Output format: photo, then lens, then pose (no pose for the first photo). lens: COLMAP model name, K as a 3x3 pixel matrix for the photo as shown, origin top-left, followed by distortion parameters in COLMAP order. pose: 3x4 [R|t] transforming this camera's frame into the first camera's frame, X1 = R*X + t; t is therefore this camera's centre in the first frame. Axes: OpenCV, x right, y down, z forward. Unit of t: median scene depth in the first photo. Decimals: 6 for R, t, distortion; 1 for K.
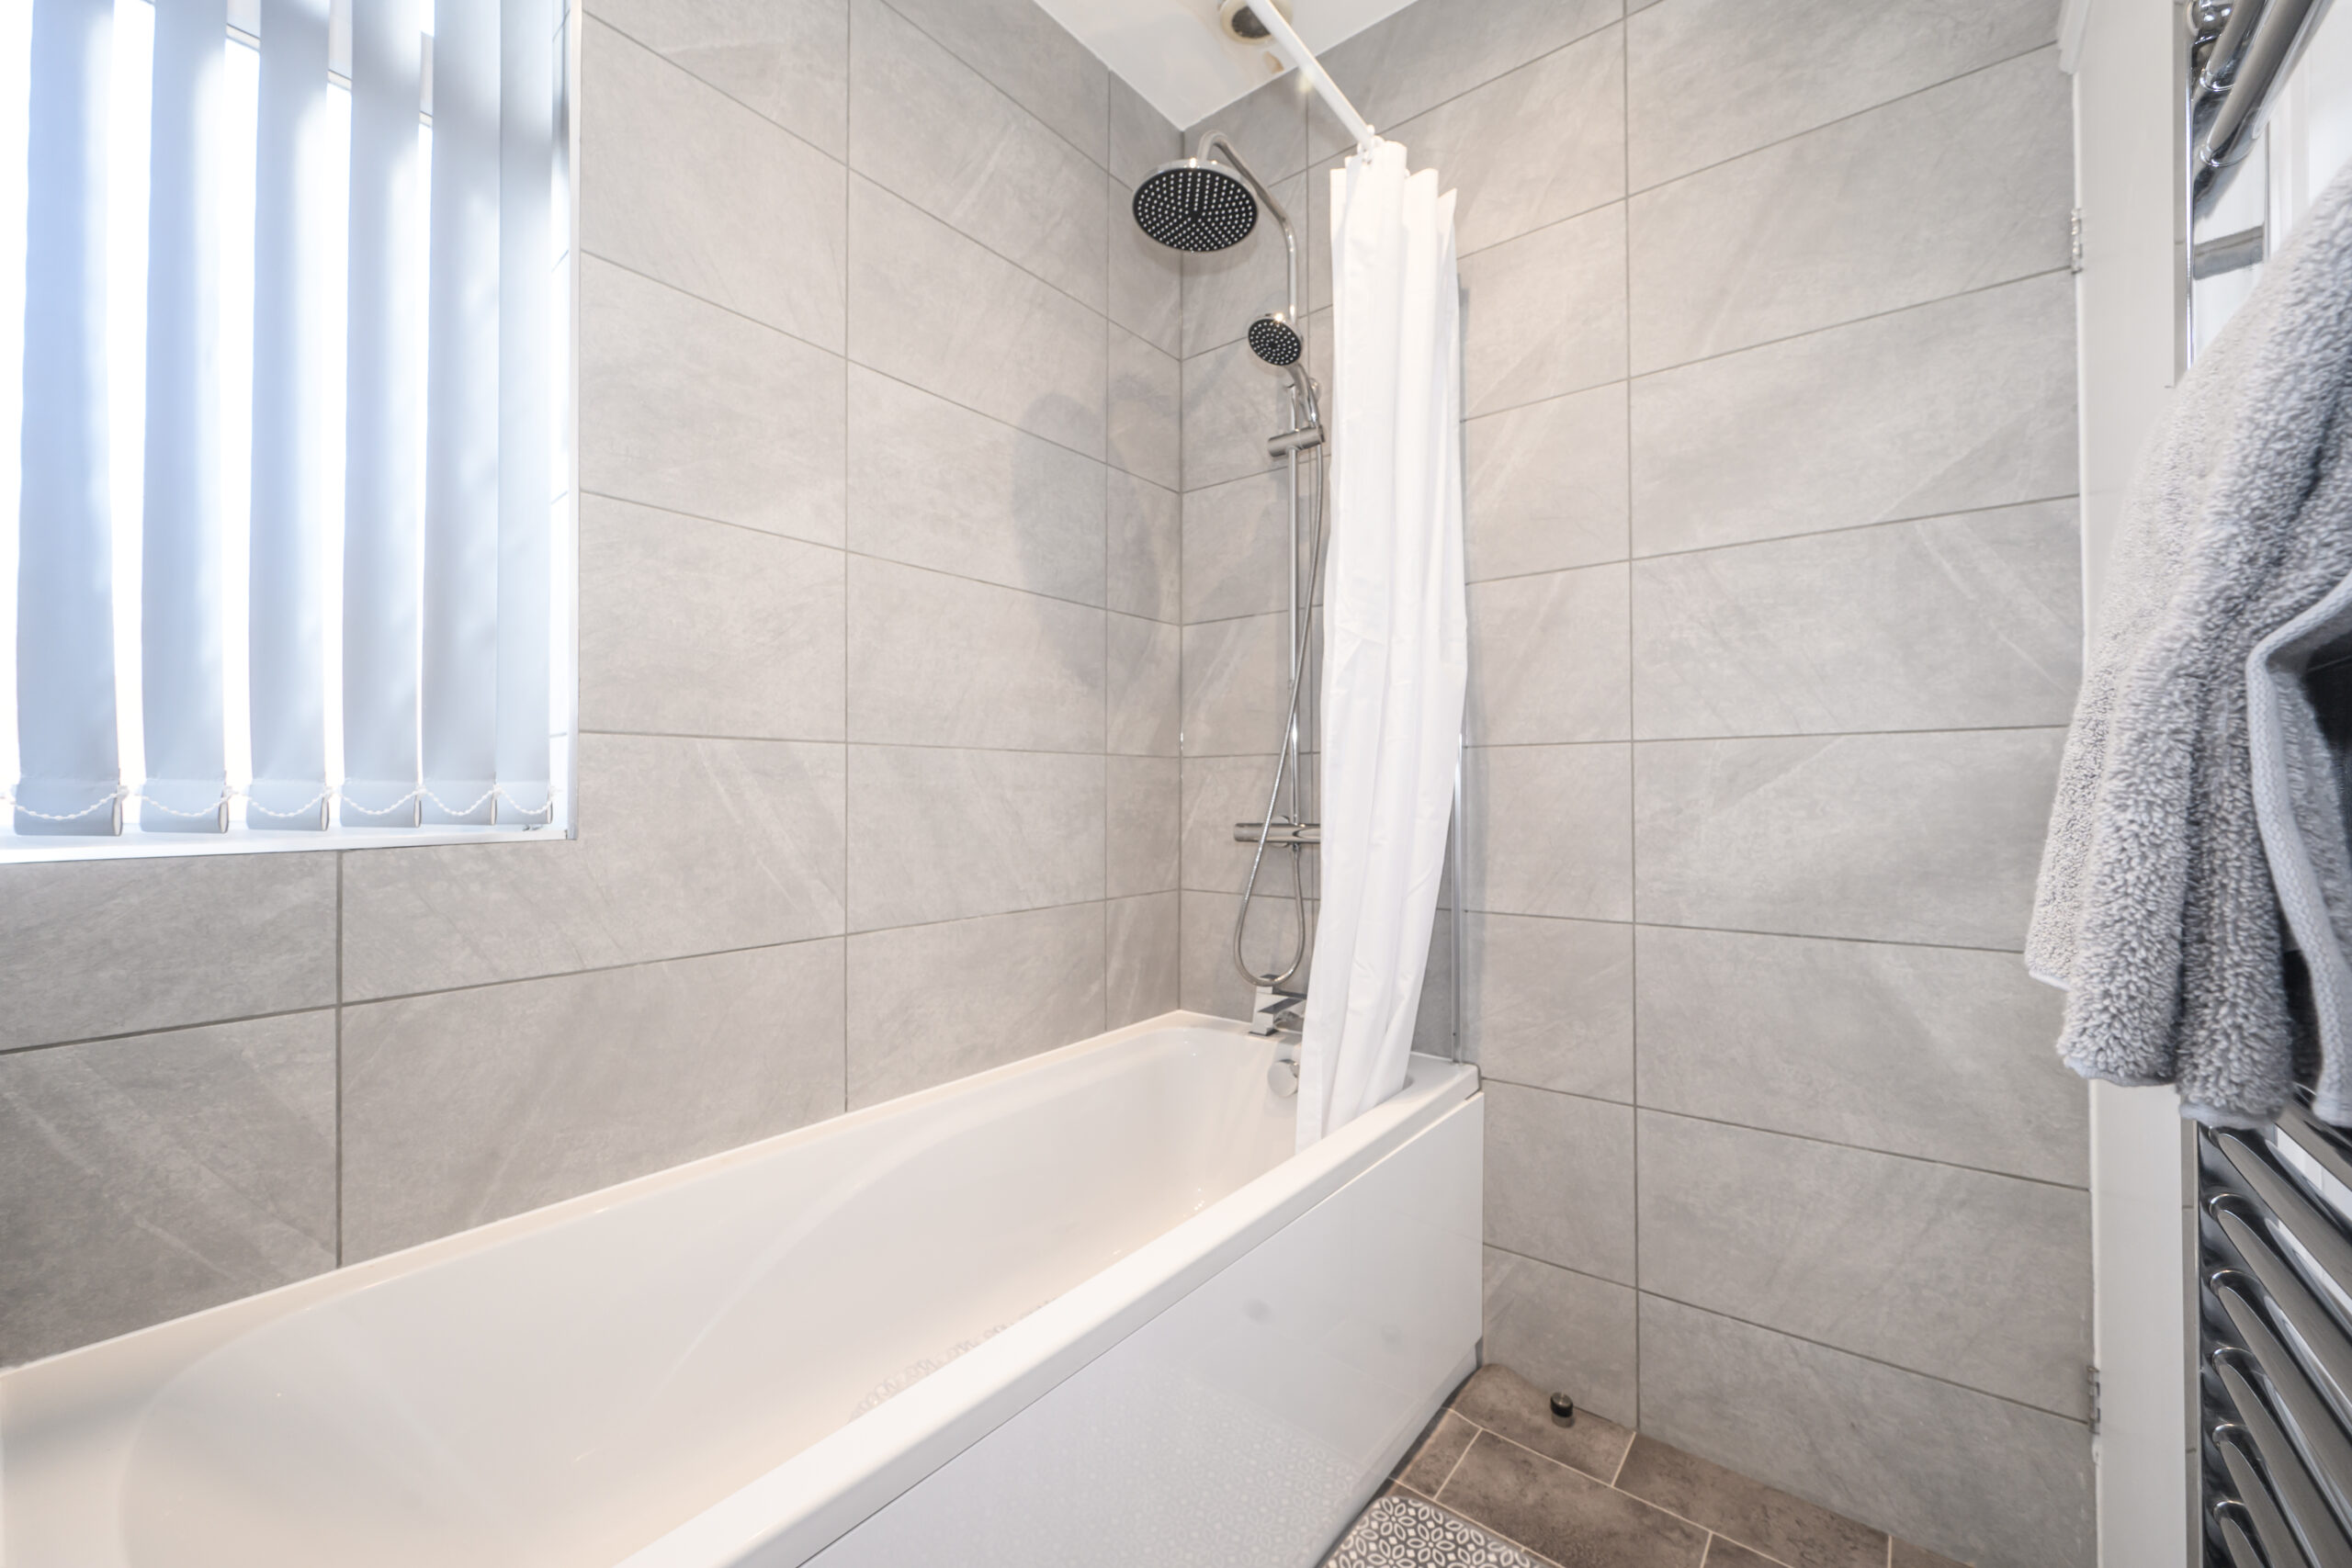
lens RADIAL K [[909.5, 0, 1176.6], [0, 909.5, 787.3], [0, 0, 1]] dist [-0.002127, -0.000226]
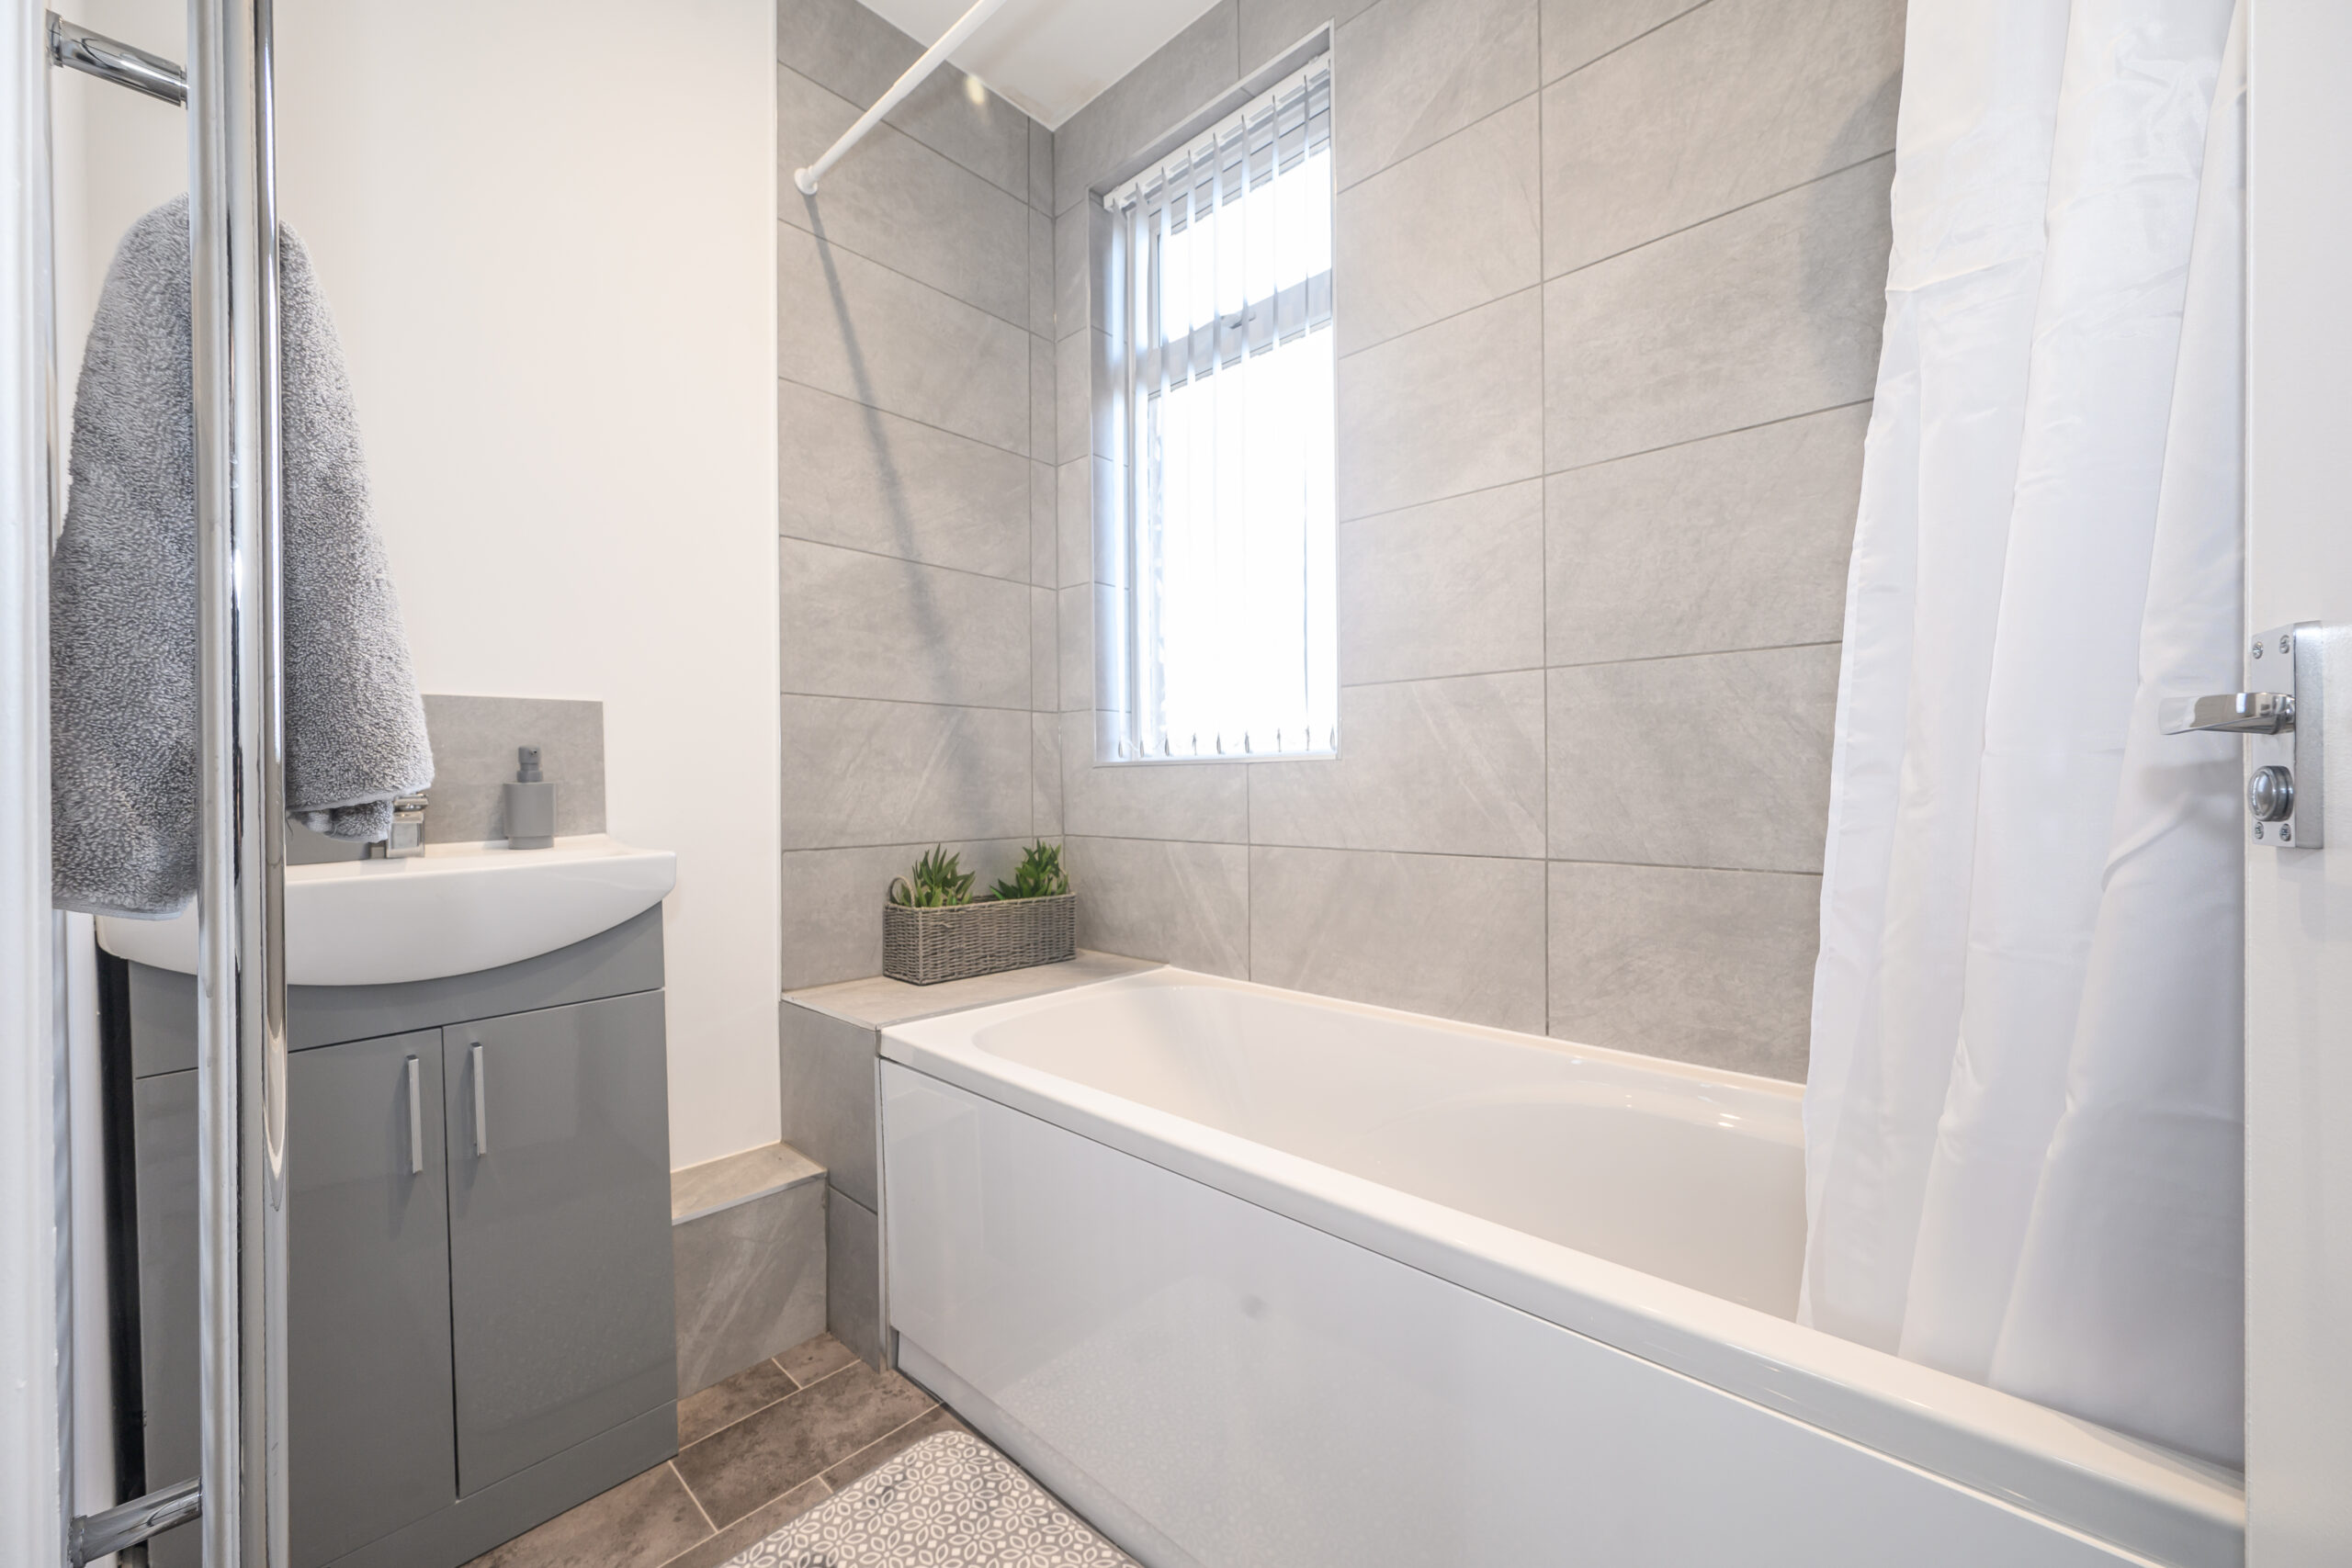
lens RADIAL K [[909.5, 0, 1175.7], [0, 909.5, 787.7], [0, 0, 1]] dist [-0.002127, -0.000226]
pose [[-0.078926, 0.007229, -0.996854, 0.675535], [0.010810, 0.999921, 0.006396, 0.072931], [0.996822, -0.010271, -0.078998, 0.679306]]
